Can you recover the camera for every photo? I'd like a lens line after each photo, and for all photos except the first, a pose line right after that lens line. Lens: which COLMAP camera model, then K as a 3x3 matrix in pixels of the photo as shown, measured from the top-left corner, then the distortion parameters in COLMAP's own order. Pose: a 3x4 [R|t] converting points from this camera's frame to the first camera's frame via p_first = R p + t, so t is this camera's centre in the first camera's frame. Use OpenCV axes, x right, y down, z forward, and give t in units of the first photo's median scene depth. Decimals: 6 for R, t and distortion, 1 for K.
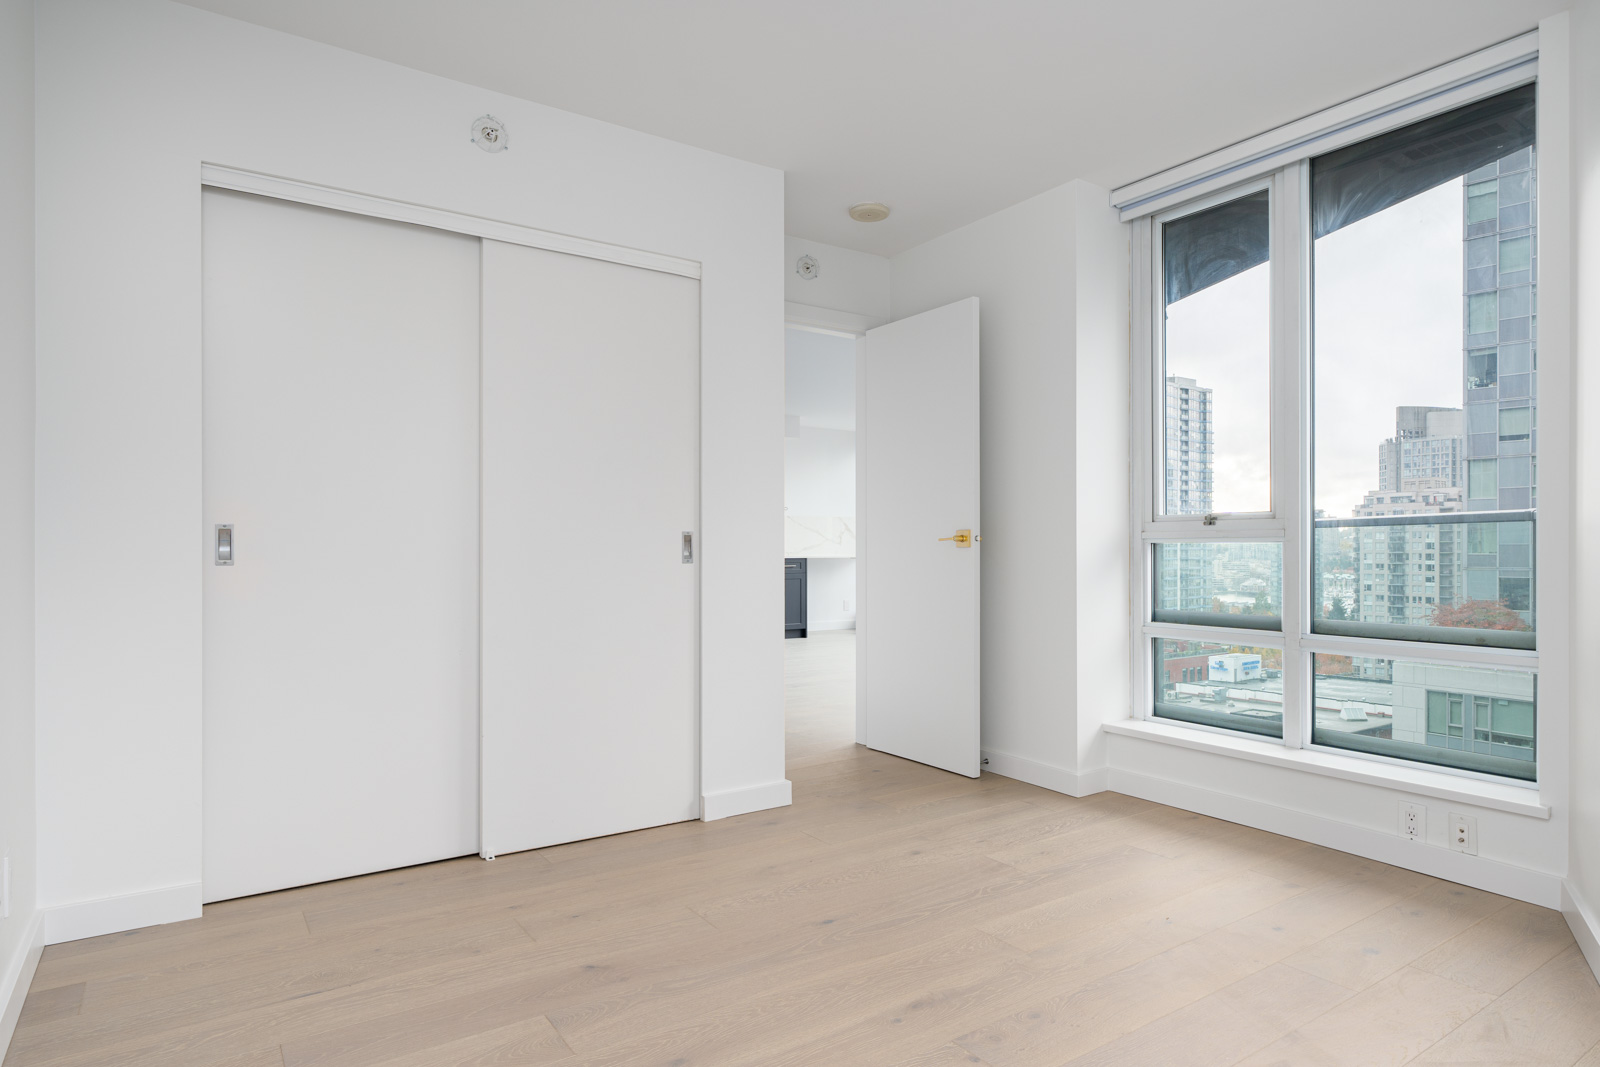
lens RADIAL K [[1034.9, 0, 800.4], [0, 1034.9, 561.1], [0, 0, 1]] dist [0.004624, -0.000944]
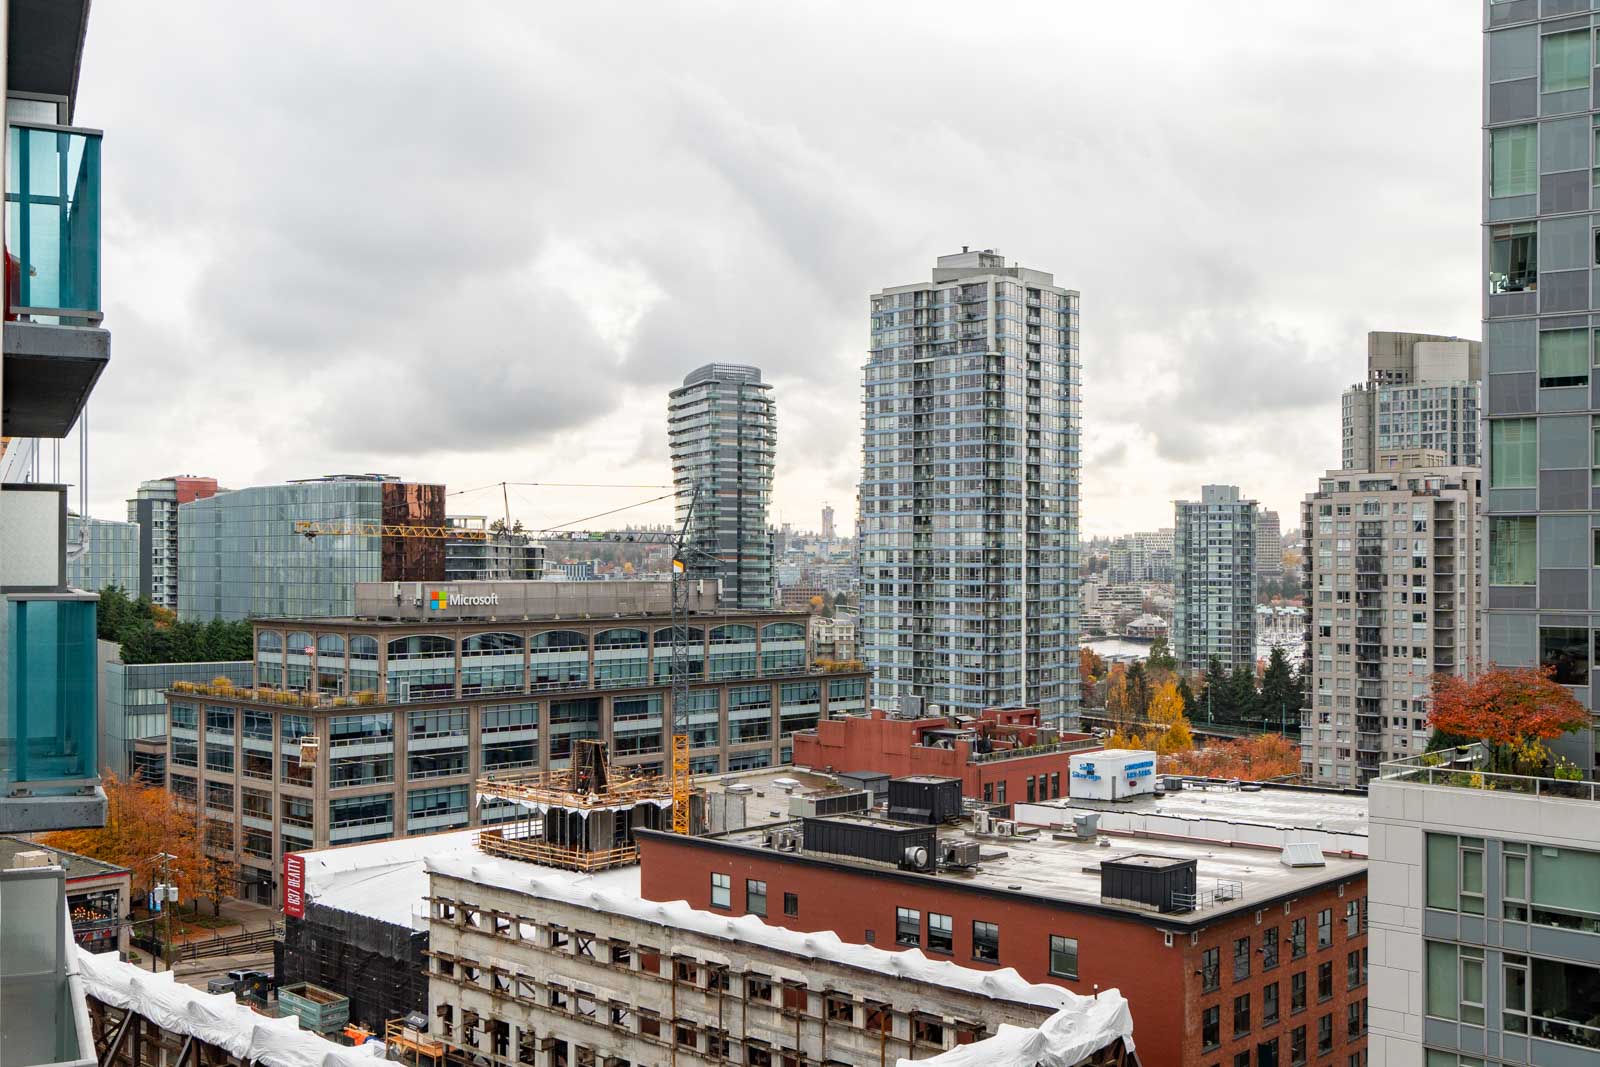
lens RADIAL K [[1620.9, 0, 801.8], [0, 1620.9, 556.2], [0, 0, 1]] dist [0.005538, 0.026367]
pose [[0.981778, 0.004221, 0.189984, 0.072161], [-0.002994, 0.999973, -0.006744, -0.010786], [-0.190008, 0.006052, 0.981764, 0.136231]]
